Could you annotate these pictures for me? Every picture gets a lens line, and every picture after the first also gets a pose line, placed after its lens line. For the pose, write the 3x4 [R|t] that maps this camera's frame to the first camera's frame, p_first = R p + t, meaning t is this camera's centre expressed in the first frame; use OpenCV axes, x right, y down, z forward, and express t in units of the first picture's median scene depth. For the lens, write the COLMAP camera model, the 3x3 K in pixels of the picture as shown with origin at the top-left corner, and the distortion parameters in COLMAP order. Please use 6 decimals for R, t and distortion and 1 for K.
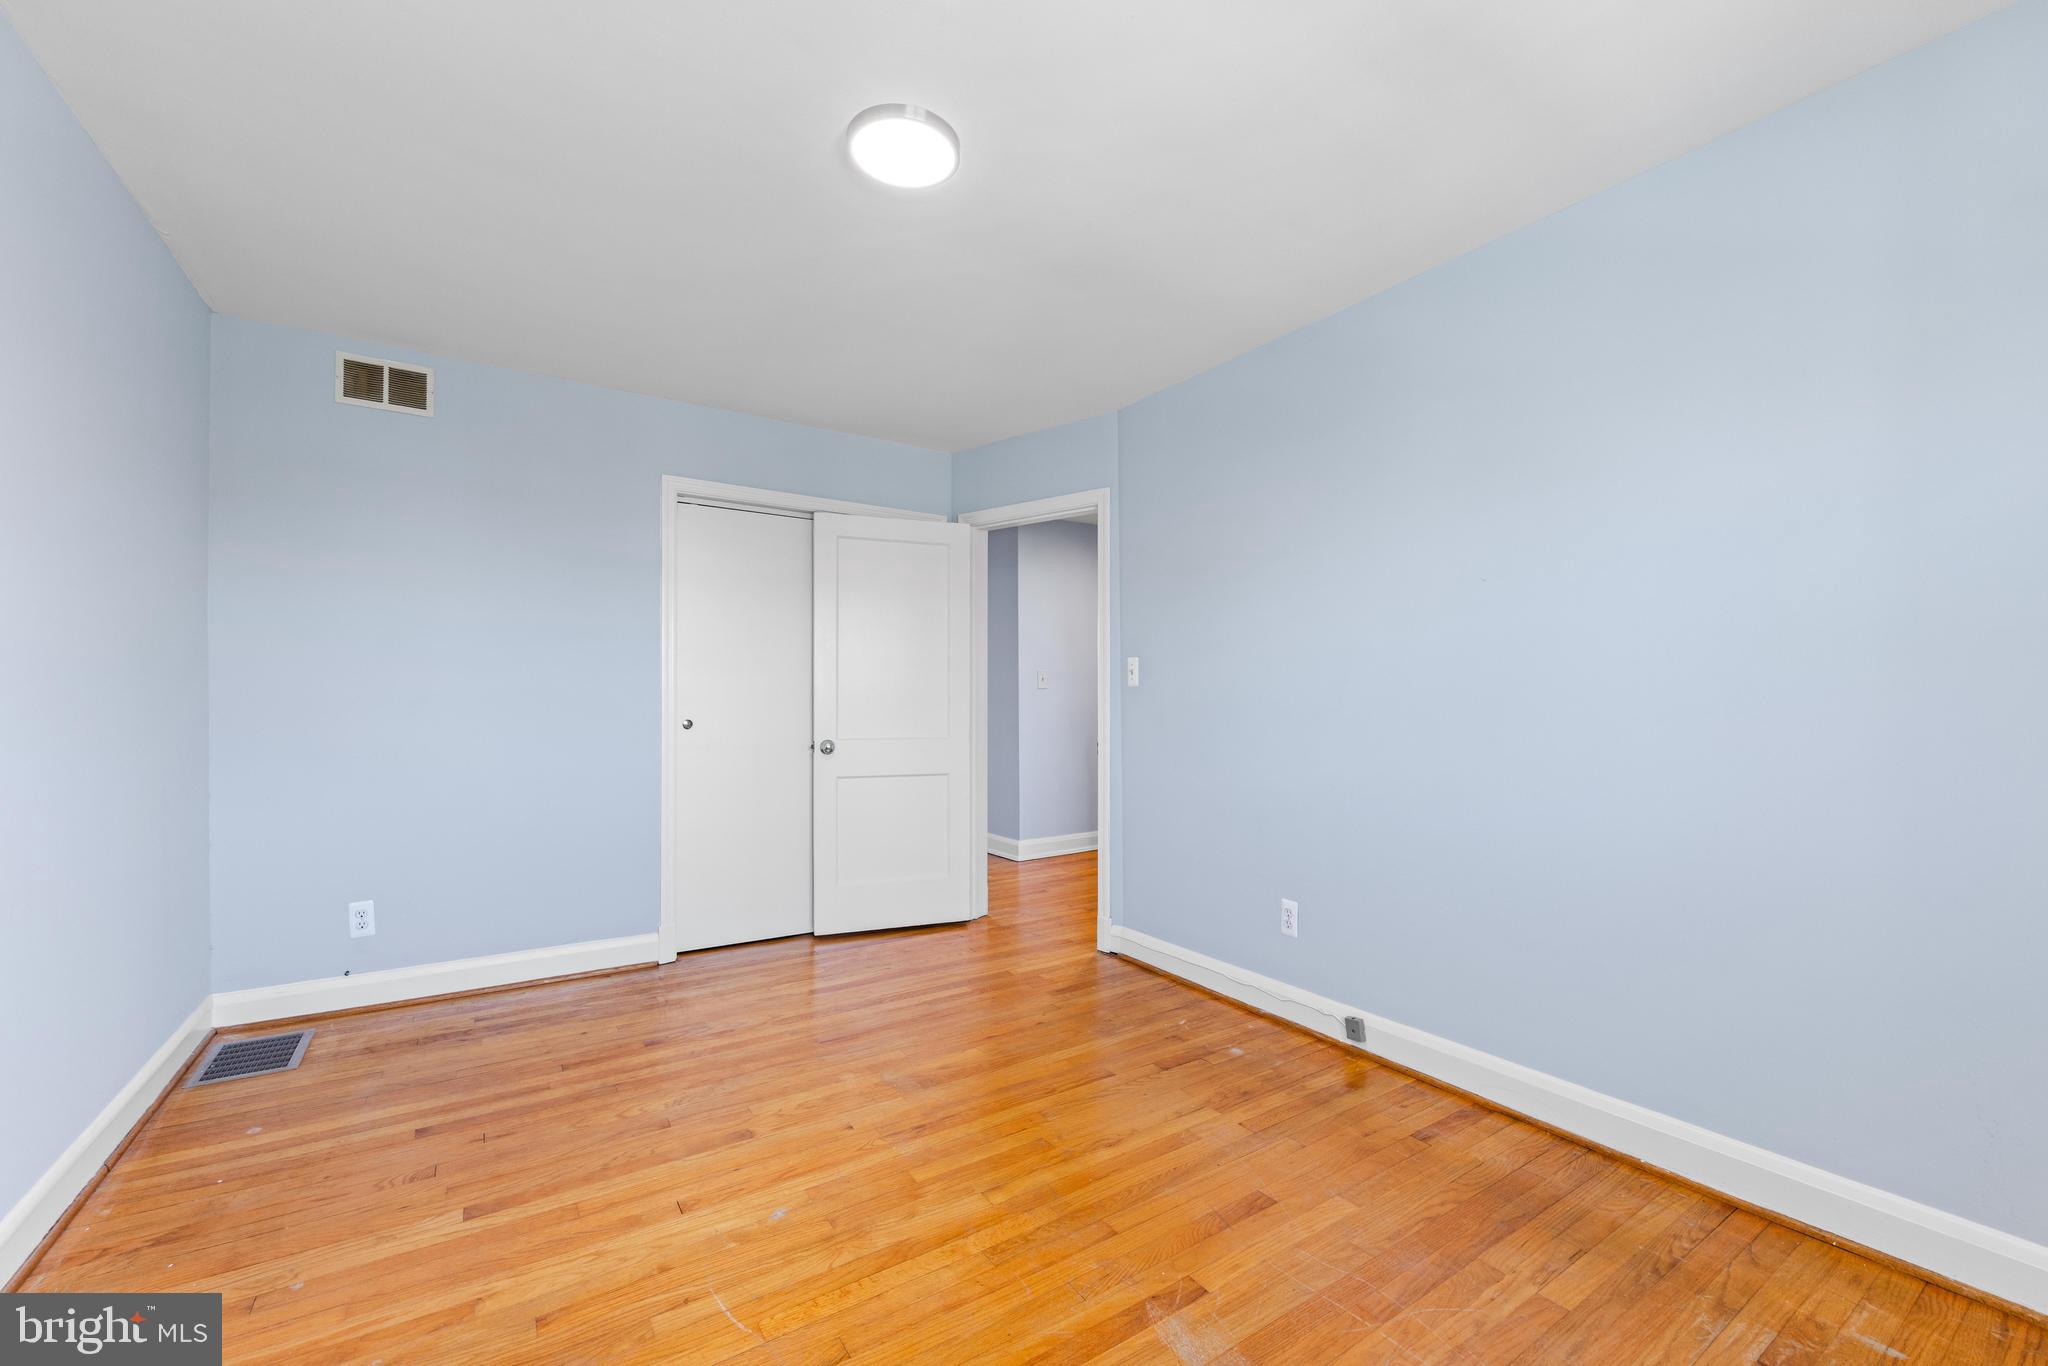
lens RADIAL K [[809.6, 0, 1025.4], [0, 809.6, 690.8], [0, 0, 1]] dist [0.000099, -0.000038]
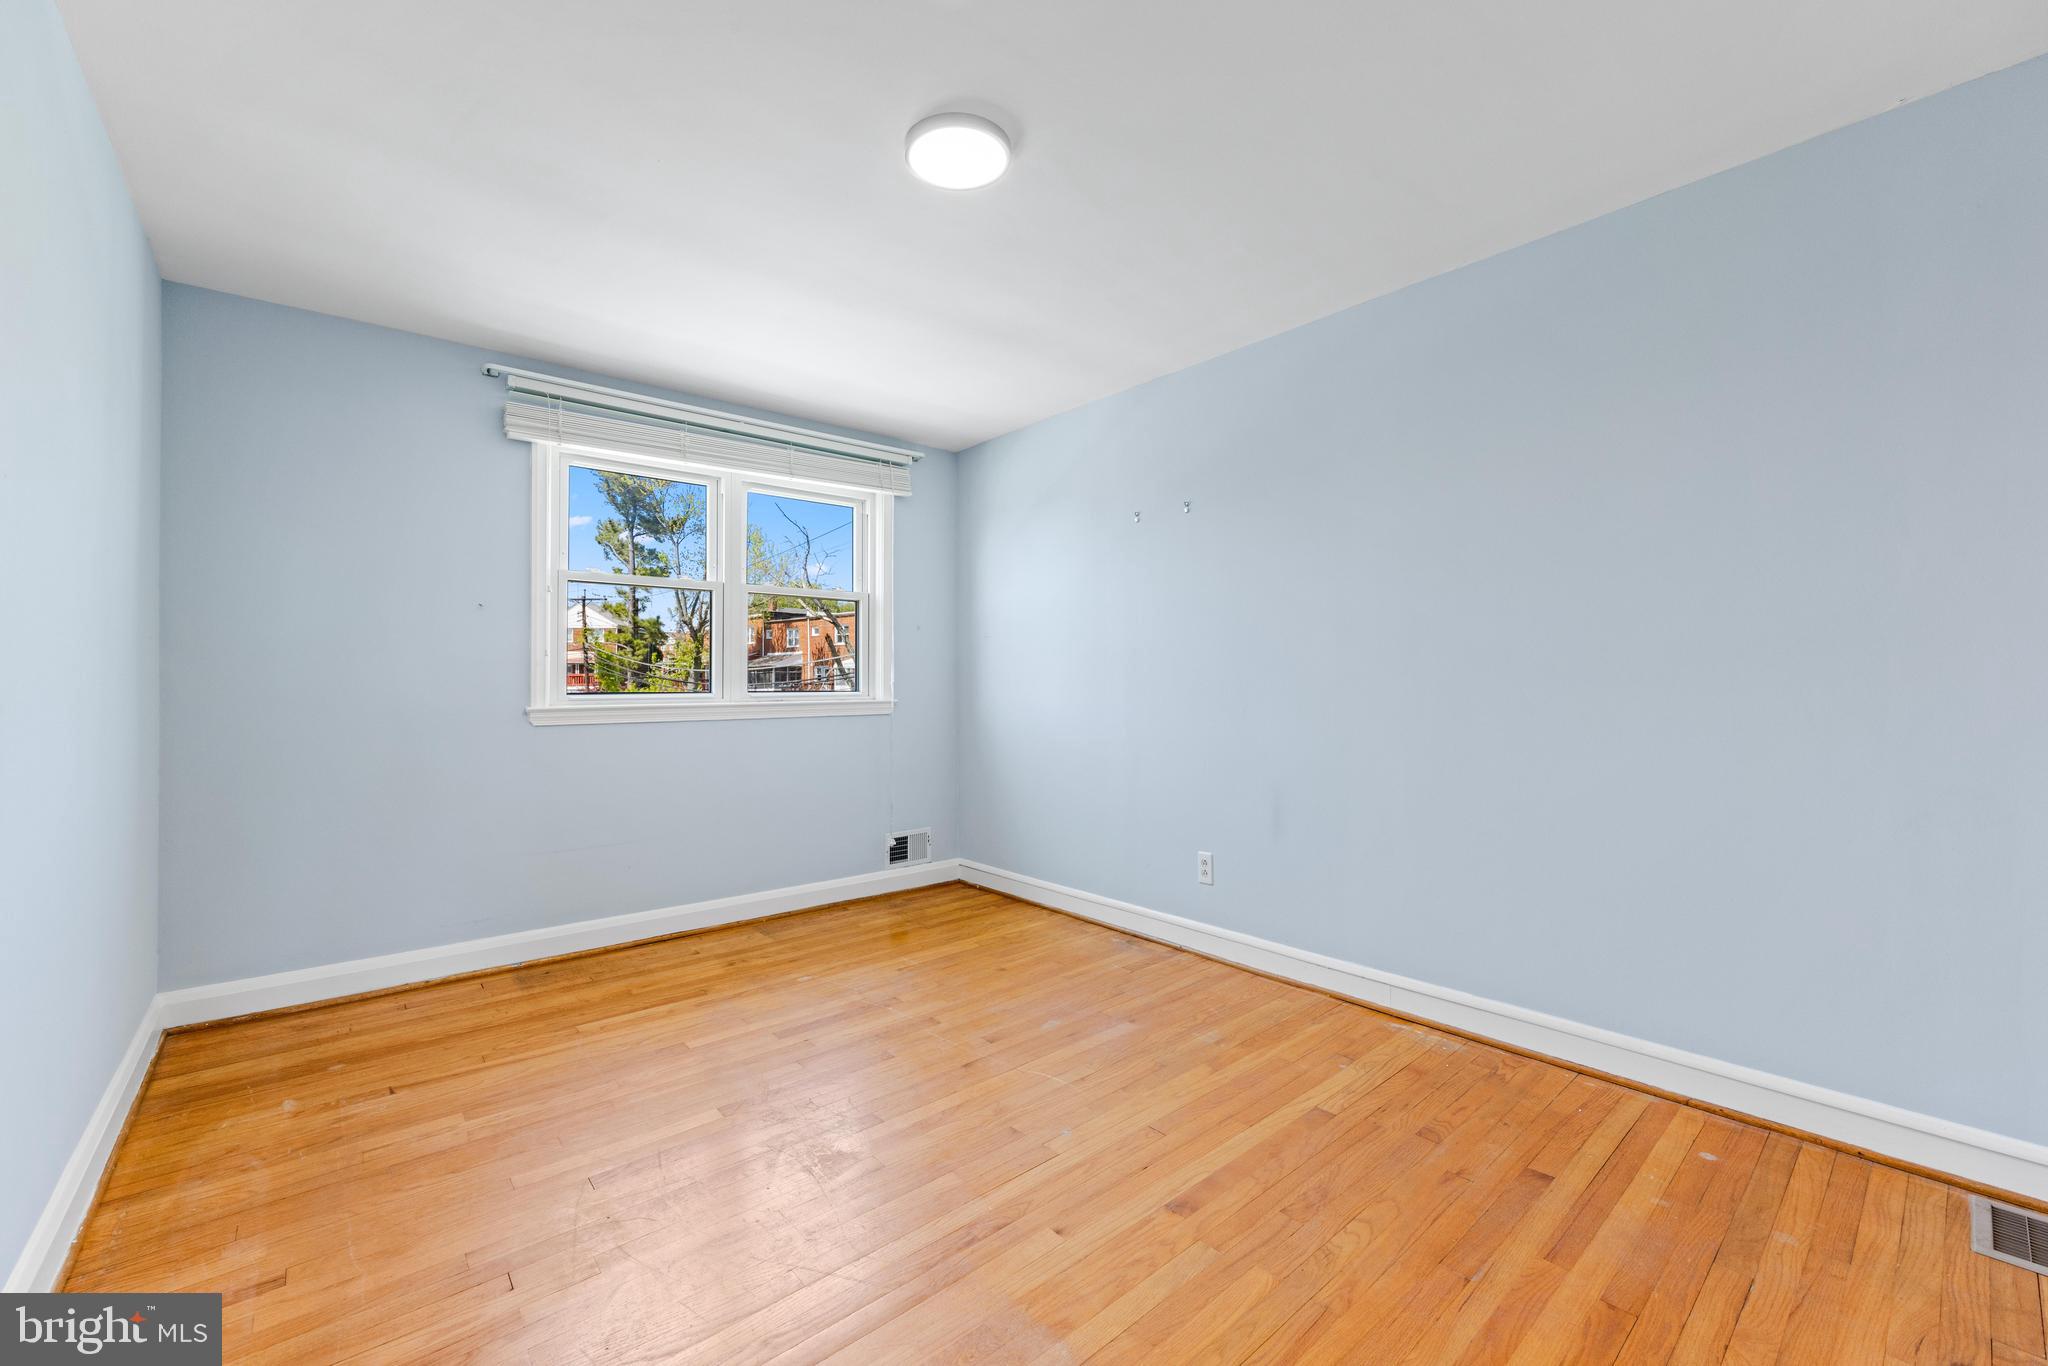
lens RADIAL K [[809.6, 0, 1020.5], [0, 809.6, 682.7], [0, 0, 1]] dist [0.000099, -0.000038]
pose [[-0.990100, 0.004645, -0.140289, -0.086789], [0.006940, 0.999850, -0.015874, 0.031510], [0.140194, -0.016690, -0.989983, 2.158109]]
